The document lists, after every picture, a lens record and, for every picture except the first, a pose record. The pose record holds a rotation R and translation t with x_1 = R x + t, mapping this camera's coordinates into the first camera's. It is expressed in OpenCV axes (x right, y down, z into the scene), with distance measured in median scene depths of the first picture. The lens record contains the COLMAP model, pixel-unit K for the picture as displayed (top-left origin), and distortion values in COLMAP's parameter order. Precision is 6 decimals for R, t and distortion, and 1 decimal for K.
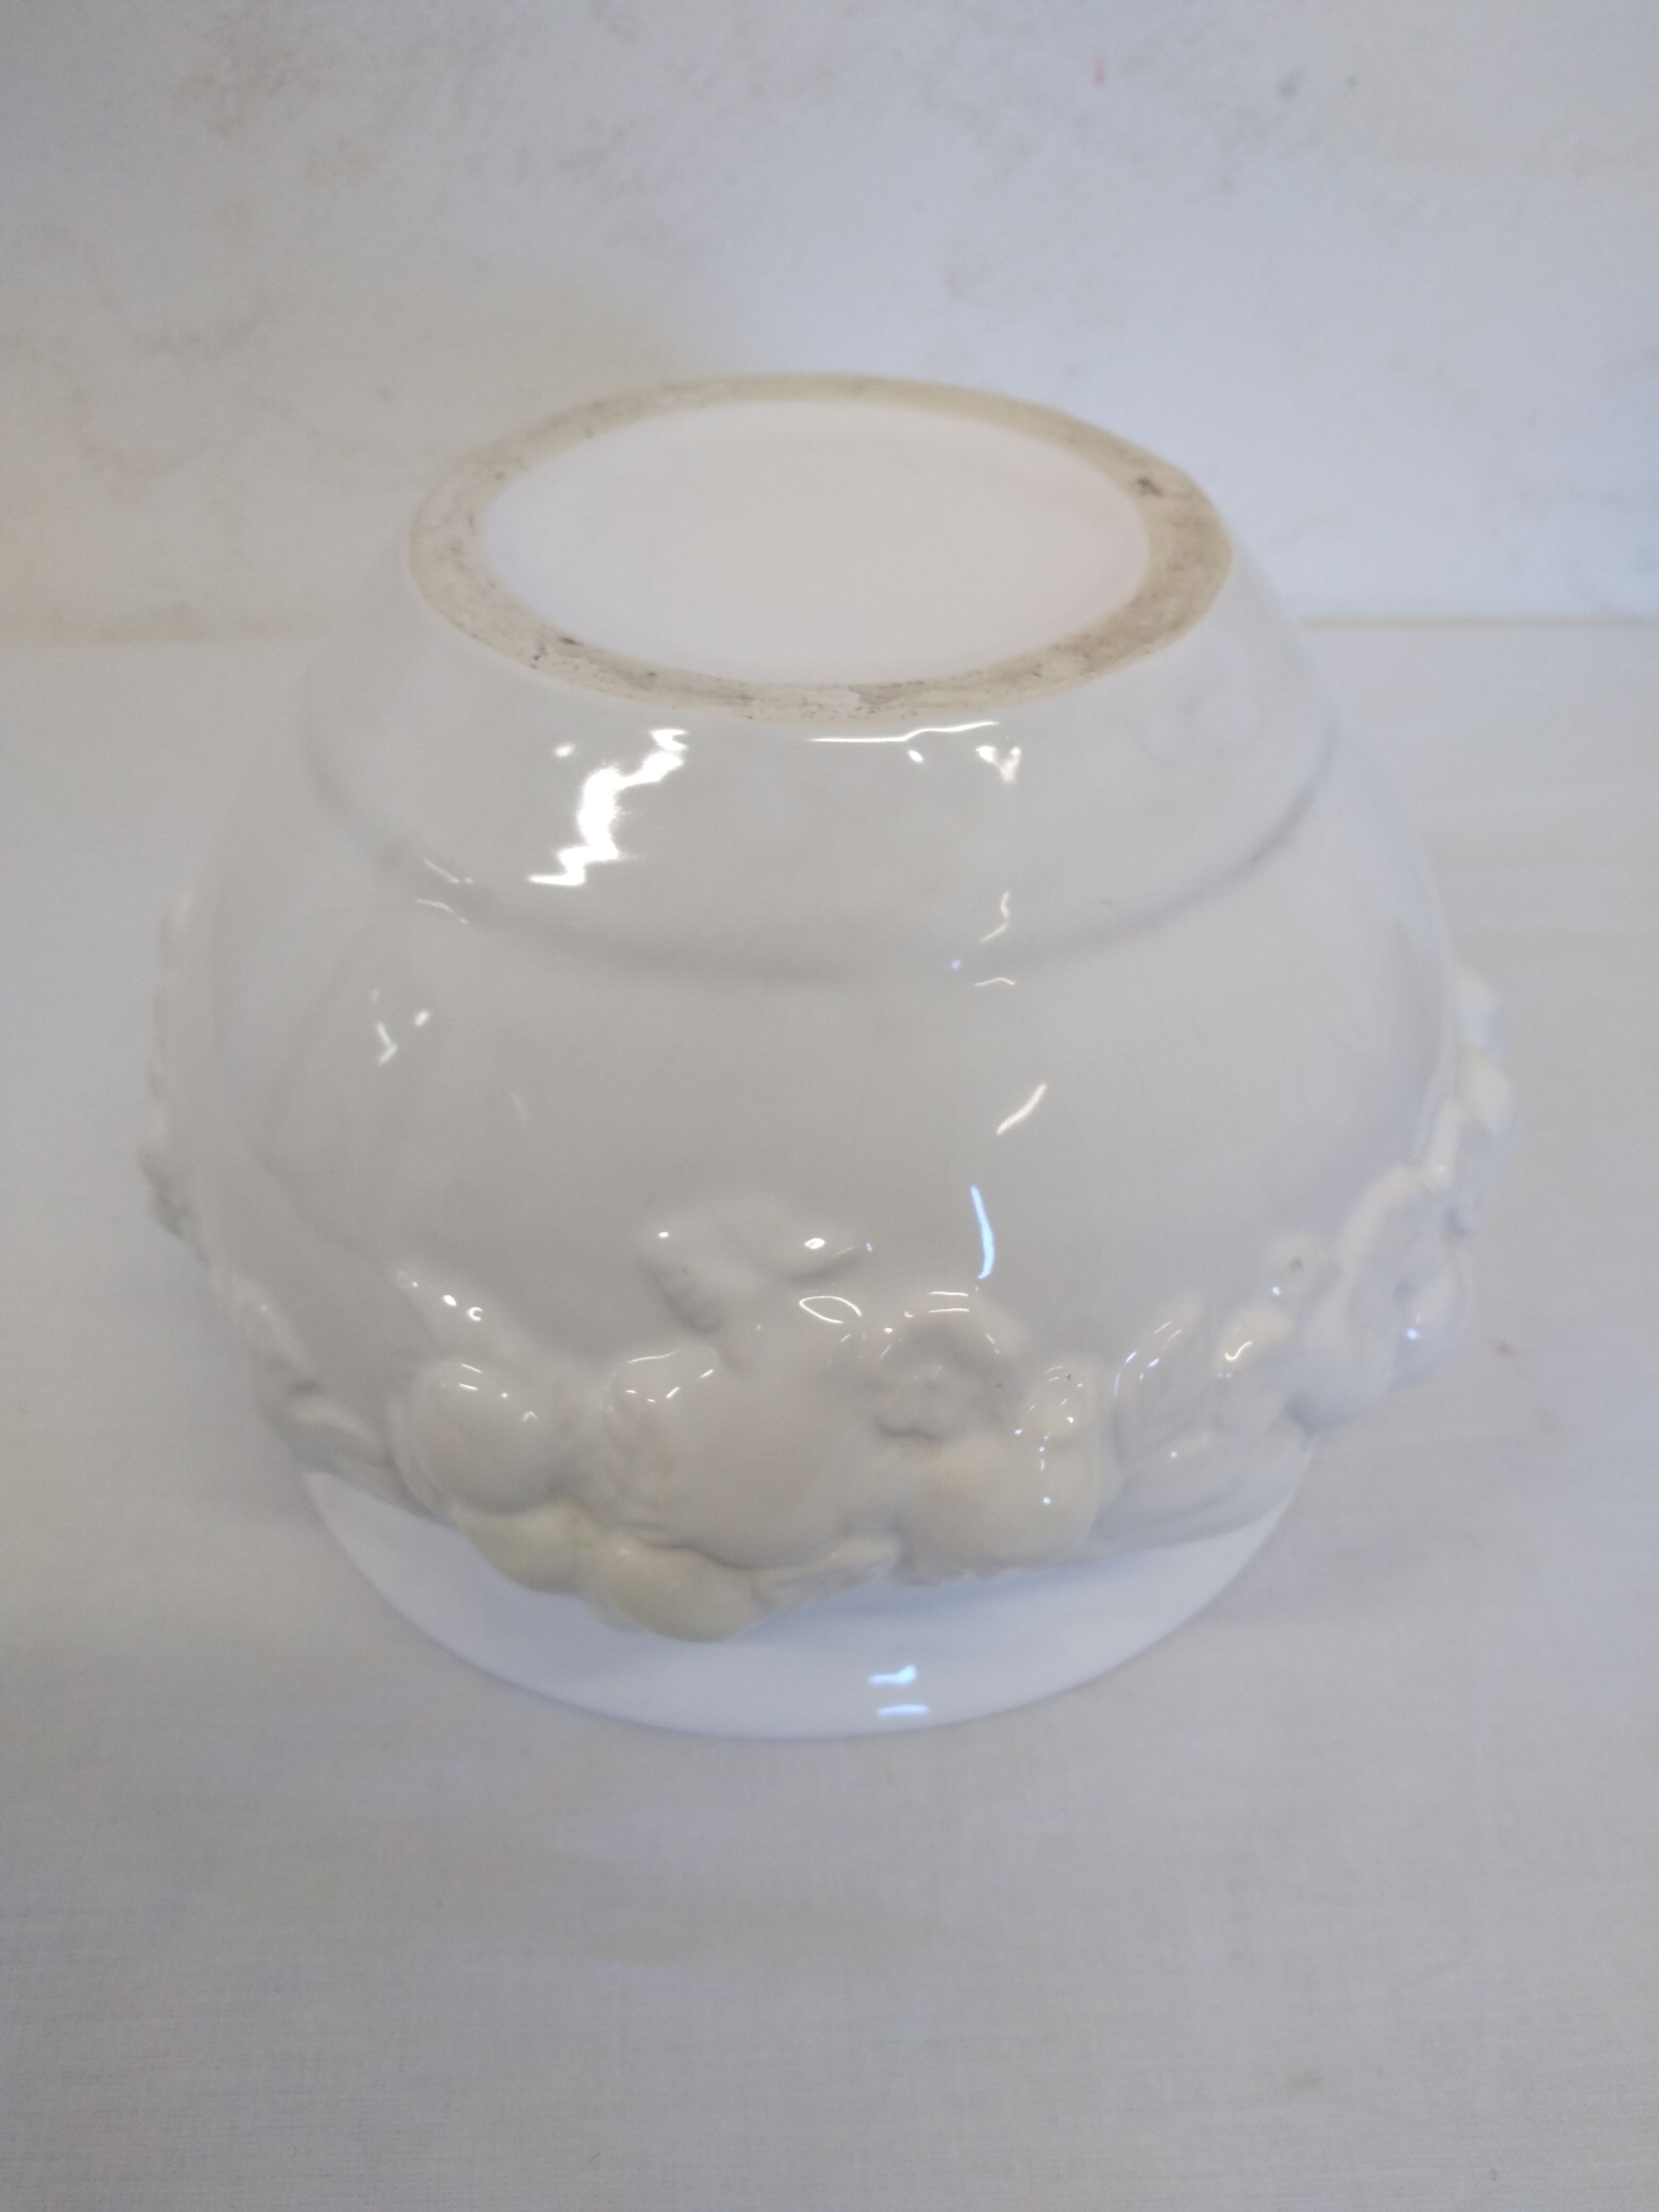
lens RADIAL K [[1863.7, 0, 828.8], [0, 1863.7, 1062.9], [0, 0, 1]] dist [-0.037804, -0.029125]
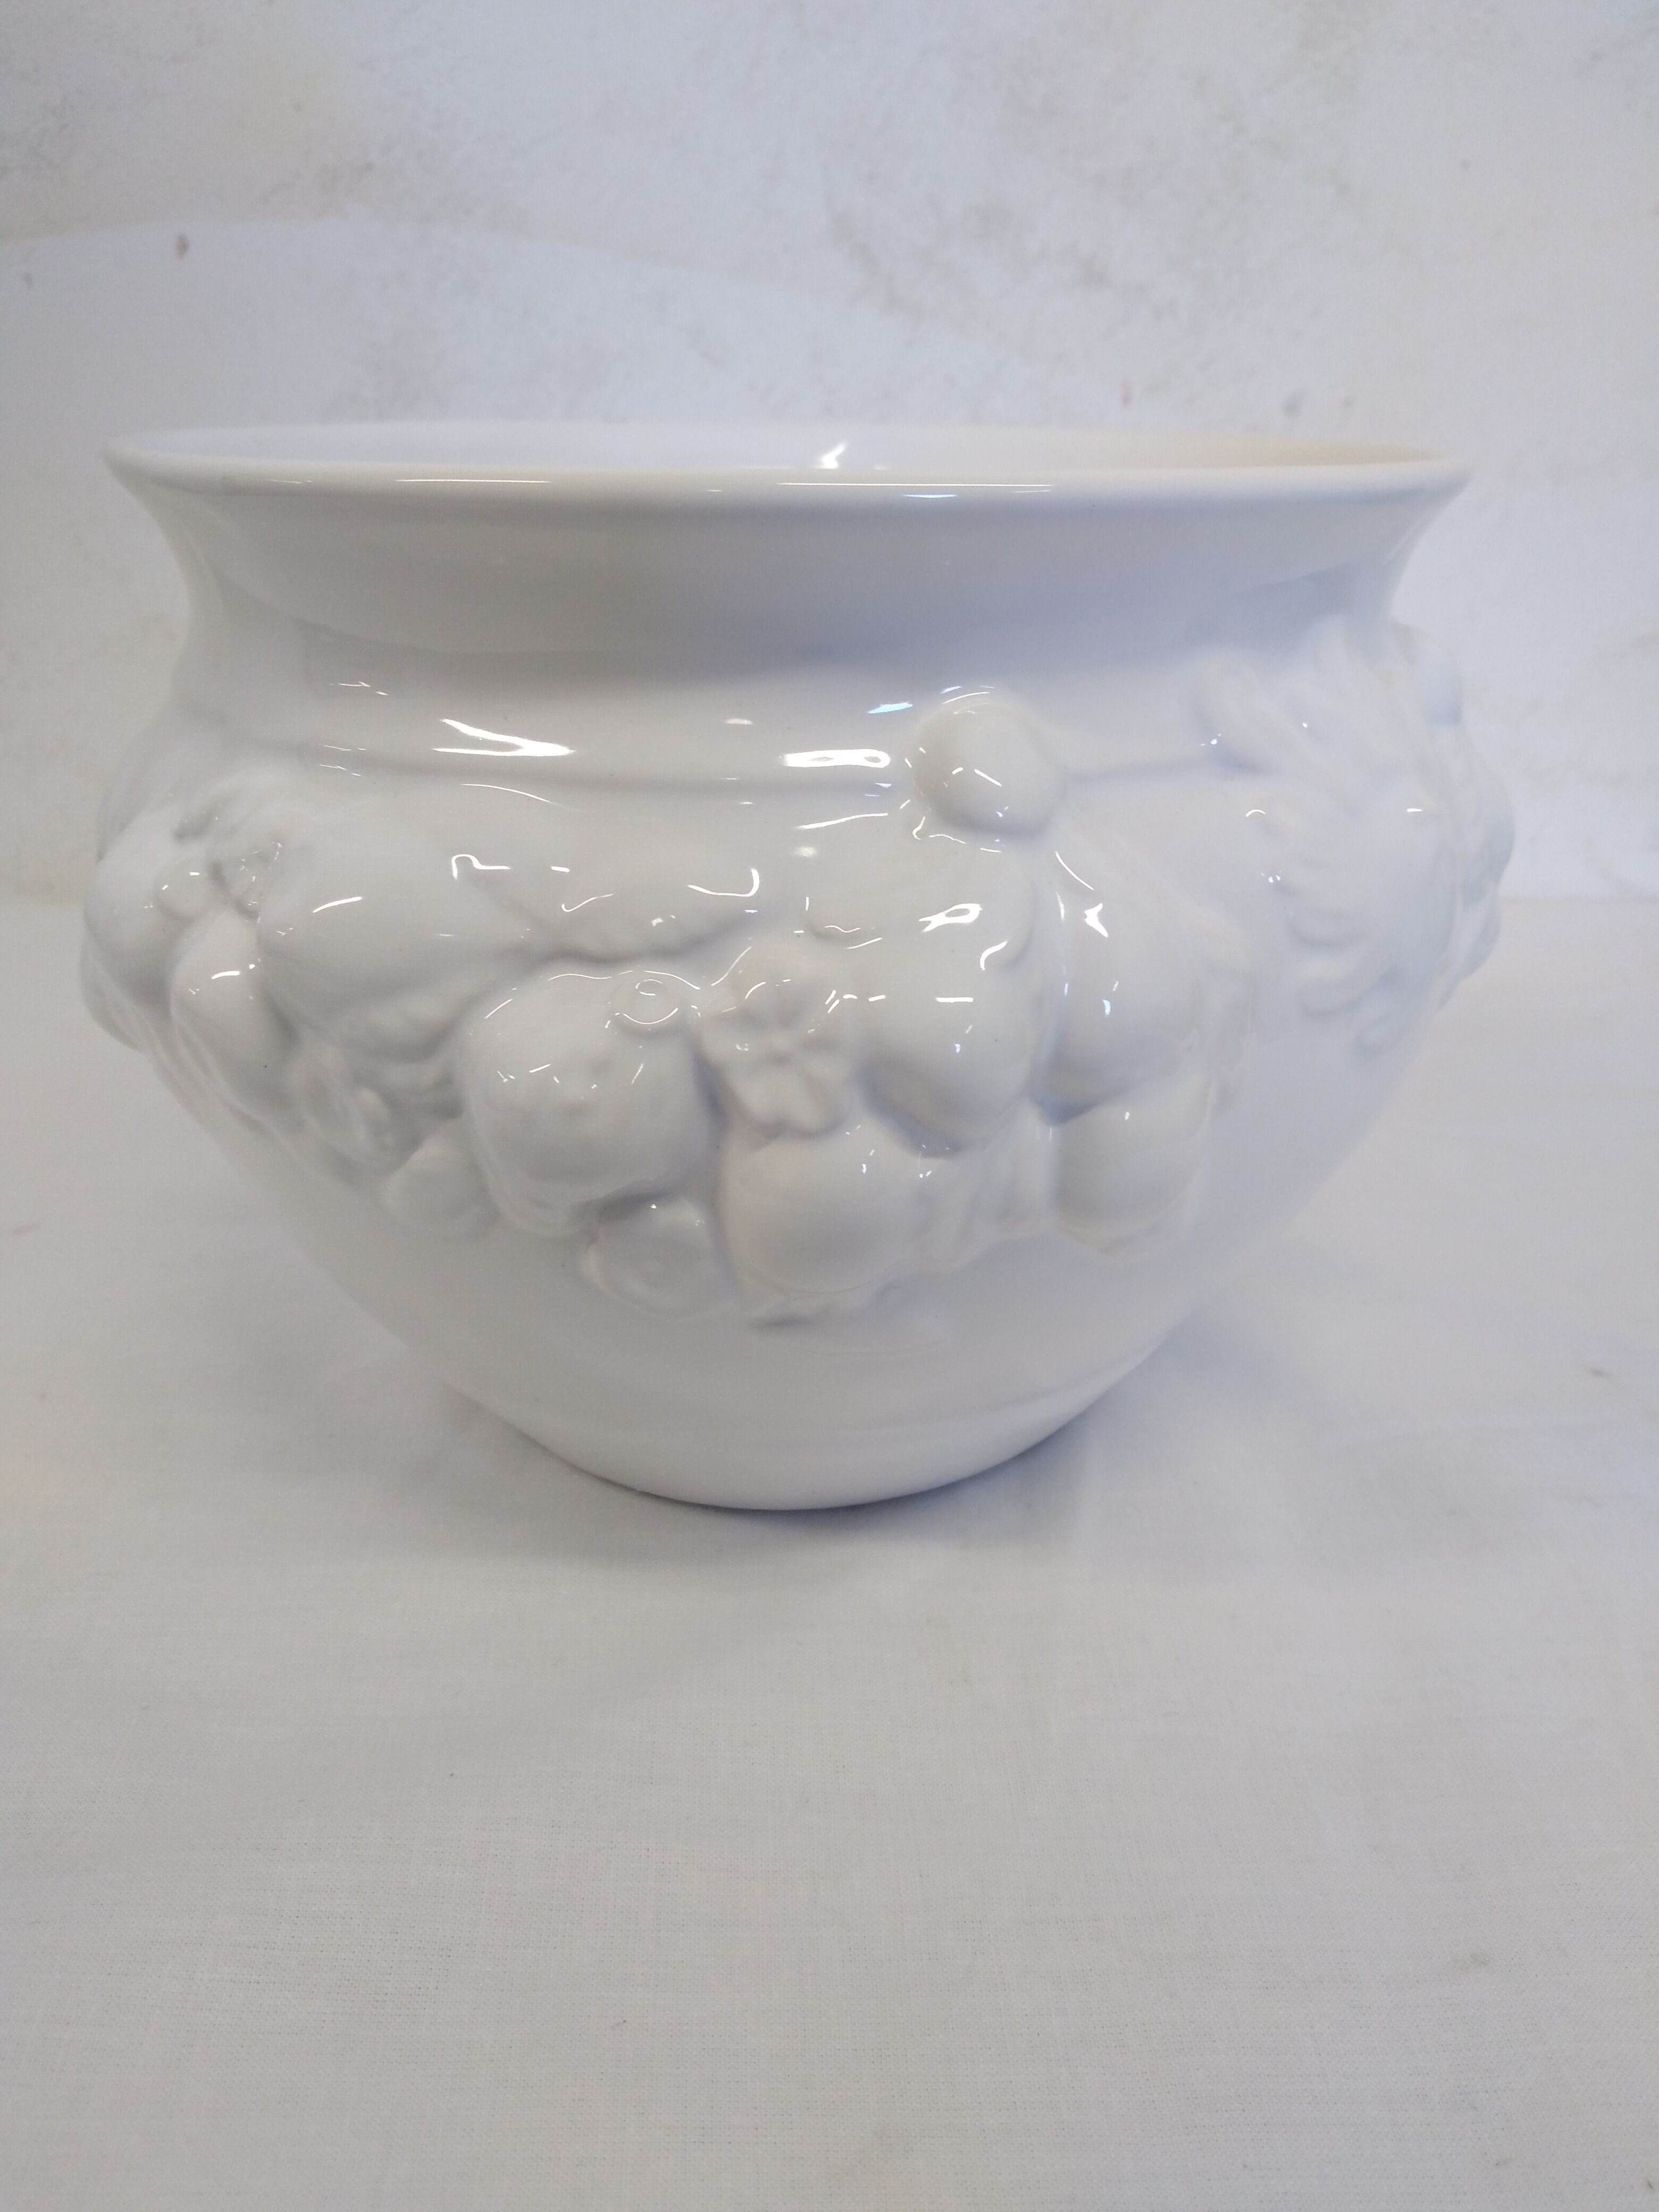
lens RADIAL K [[1863.7, 0, 823.7], [0, 1863.7, 1099.0], [0, 0, 1]] dist [-0.037804, -0.029125]
pose [[0.999709, 0.011336, -0.021274, -0.012405], [-0.017622, 0.945865, -0.324082, 0.258717], [0.016449, 0.324363, 0.945790, 0.043303]]
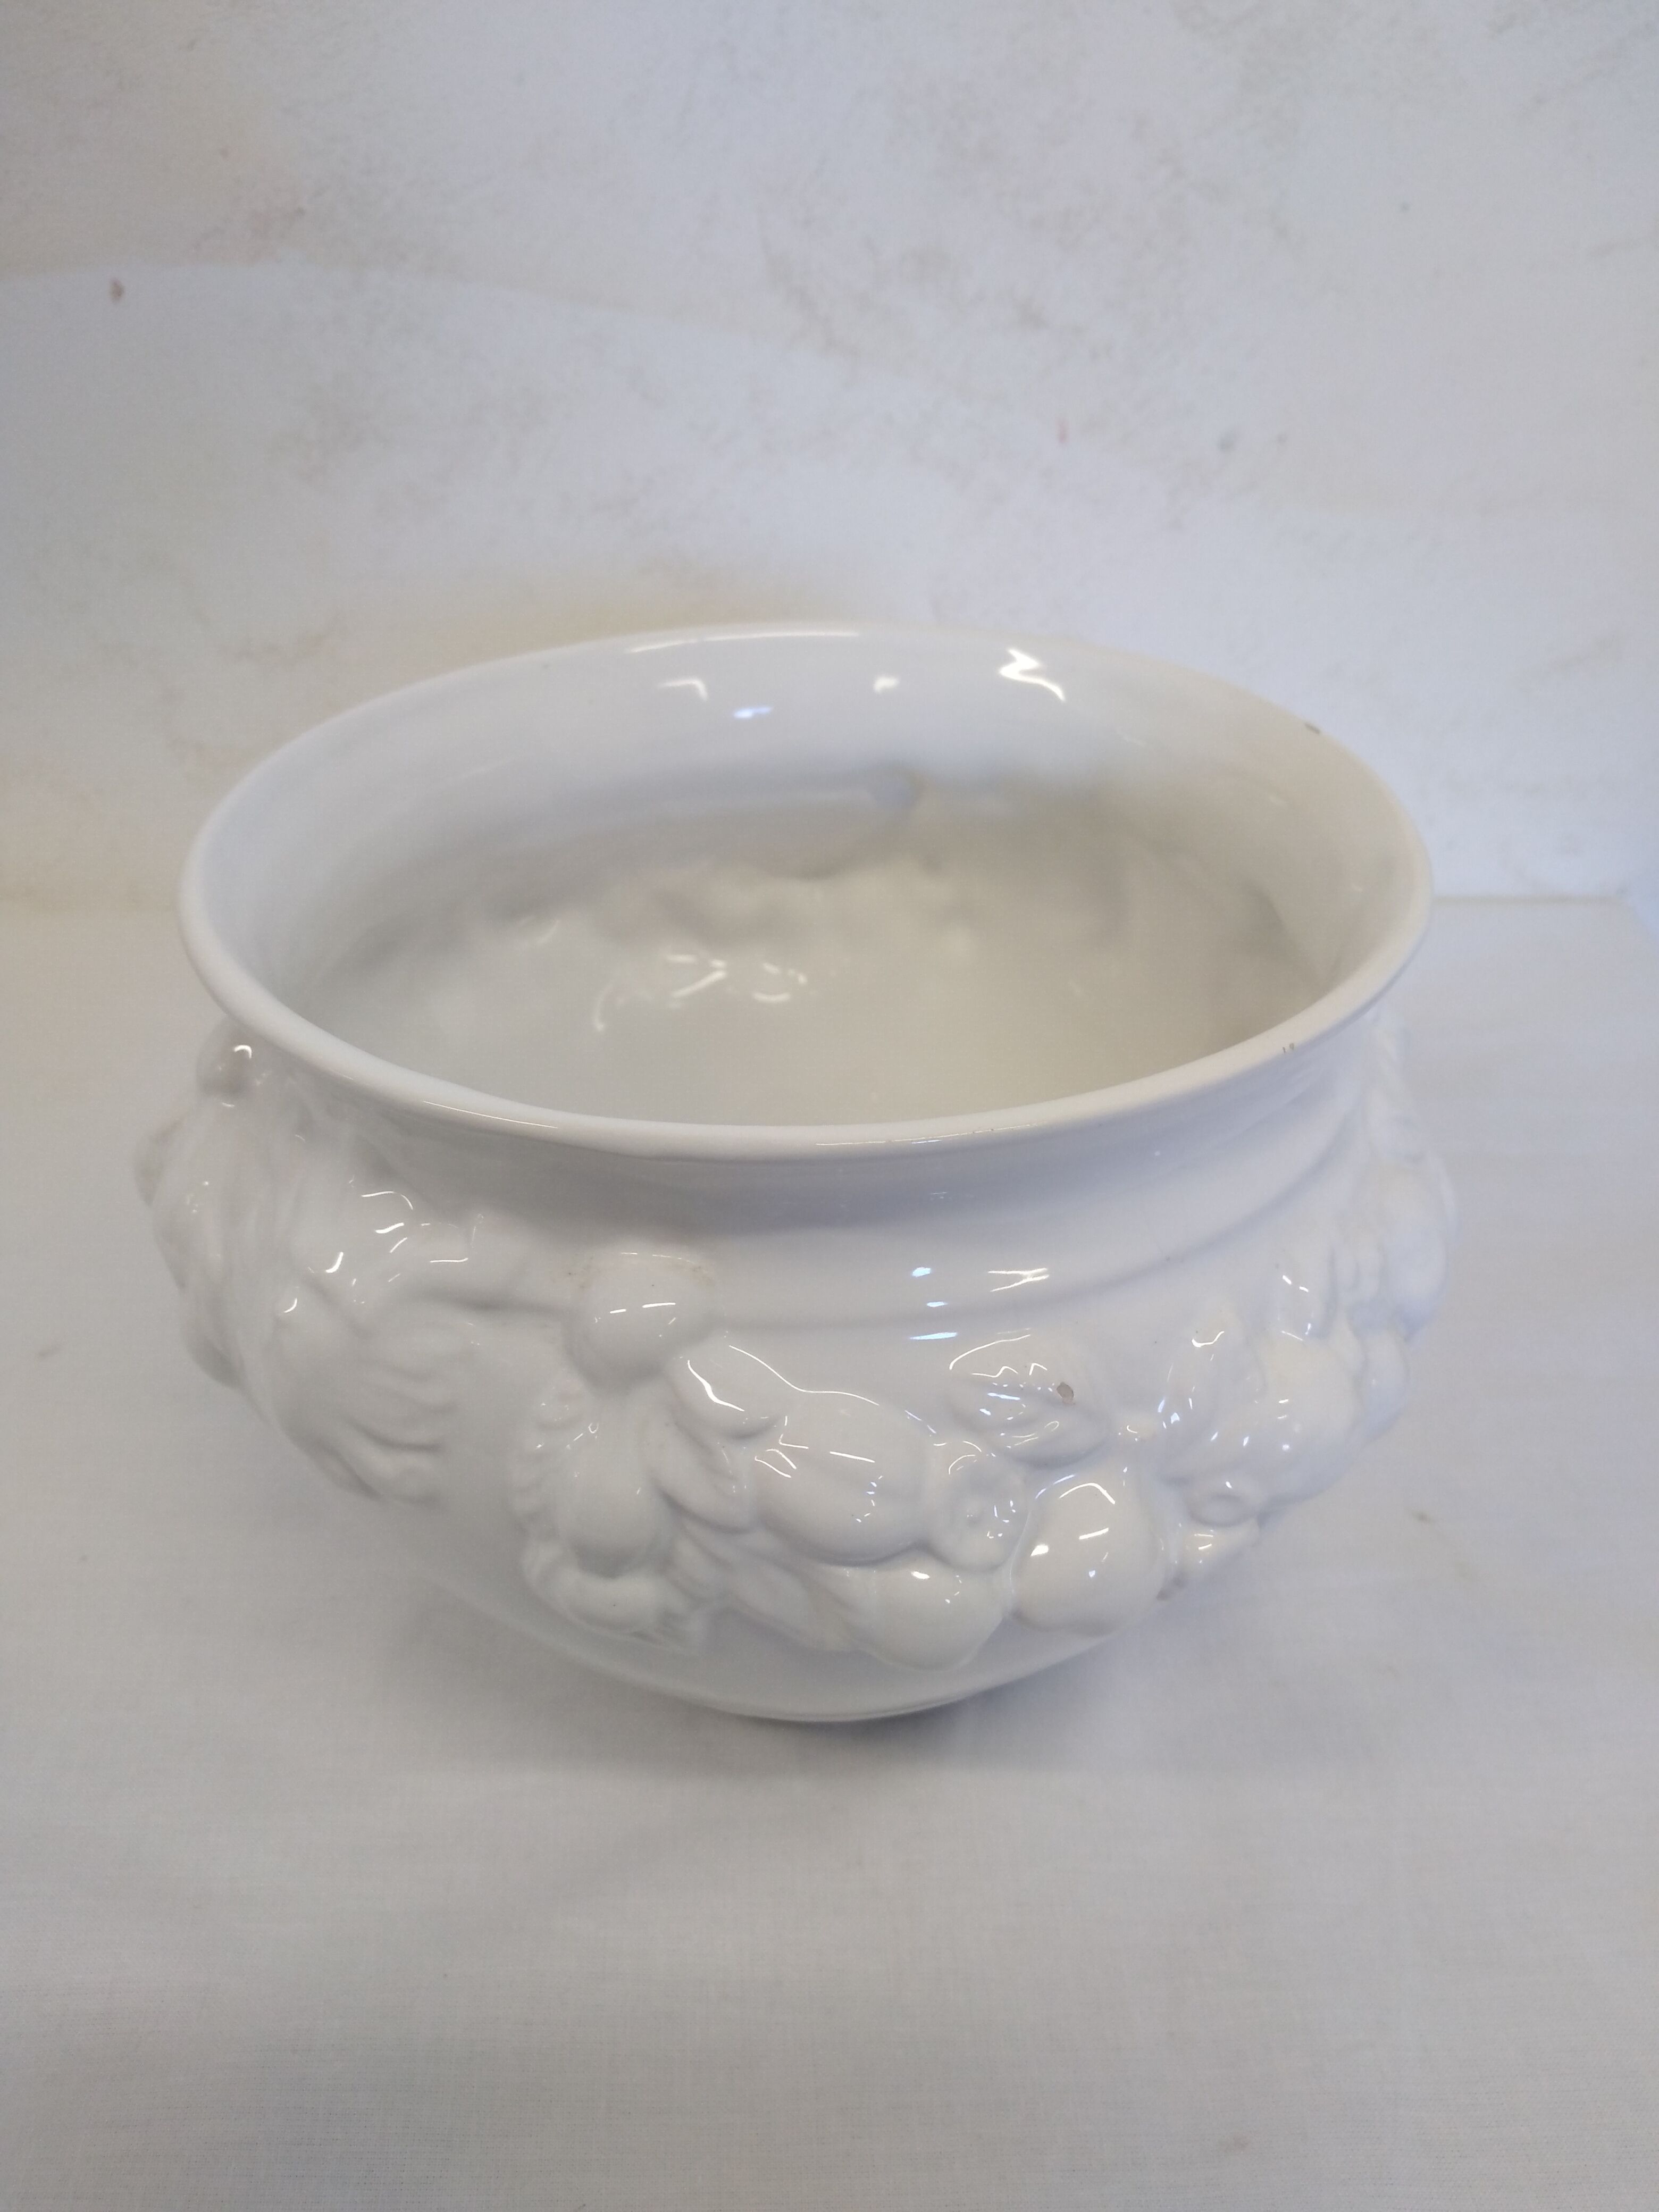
lens RADIAL K [[1863.7, 0, 829.9], [0, 1863.7, 1109.0], [0, 0, 1]] dist [-0.037804, -0.029125]
pose [[0.999908, 0.005798, -0.012227, 0.016909], [-0.007603, 0.988167, -0.153192, 0.065567], [0.011194, 0.153271, 0.988121, -0.096132]]
